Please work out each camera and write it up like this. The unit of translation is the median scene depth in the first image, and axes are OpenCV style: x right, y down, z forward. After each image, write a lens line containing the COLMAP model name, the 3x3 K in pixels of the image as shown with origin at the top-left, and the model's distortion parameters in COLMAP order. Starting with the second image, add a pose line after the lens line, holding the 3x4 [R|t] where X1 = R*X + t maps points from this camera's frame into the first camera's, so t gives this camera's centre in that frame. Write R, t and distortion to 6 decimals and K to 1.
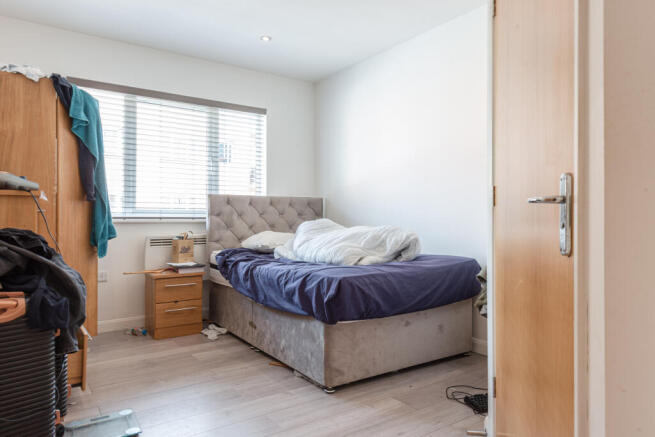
lens RADIAL K [[454.4, 0, 325.8], [0, 454.4, 220.1], [0, 0, 1]] dist [0.013166, 0.000081]
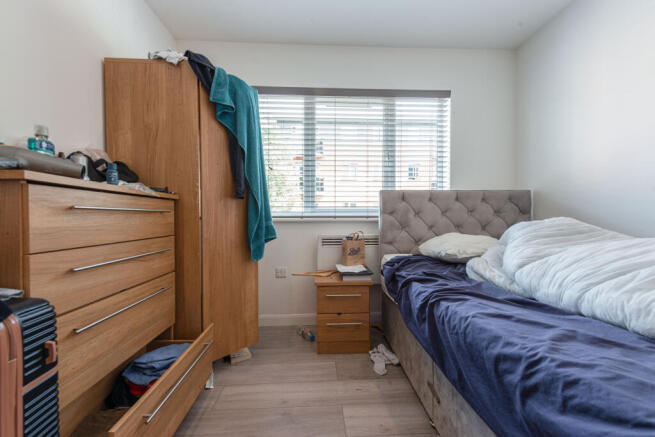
lens RADIAL K [[287.1, 0, 320.1], [0, 287.1, 220.4], [0, 0, 1]] dist [0.019629, -0.000244]
pose [[0.860450, 0.003115, -0.509525, -0.081091], [0.003447, 0.999923, 0.011935, -0.004830], [0.509523, -0.012026, 0.860373, 0.504913]]
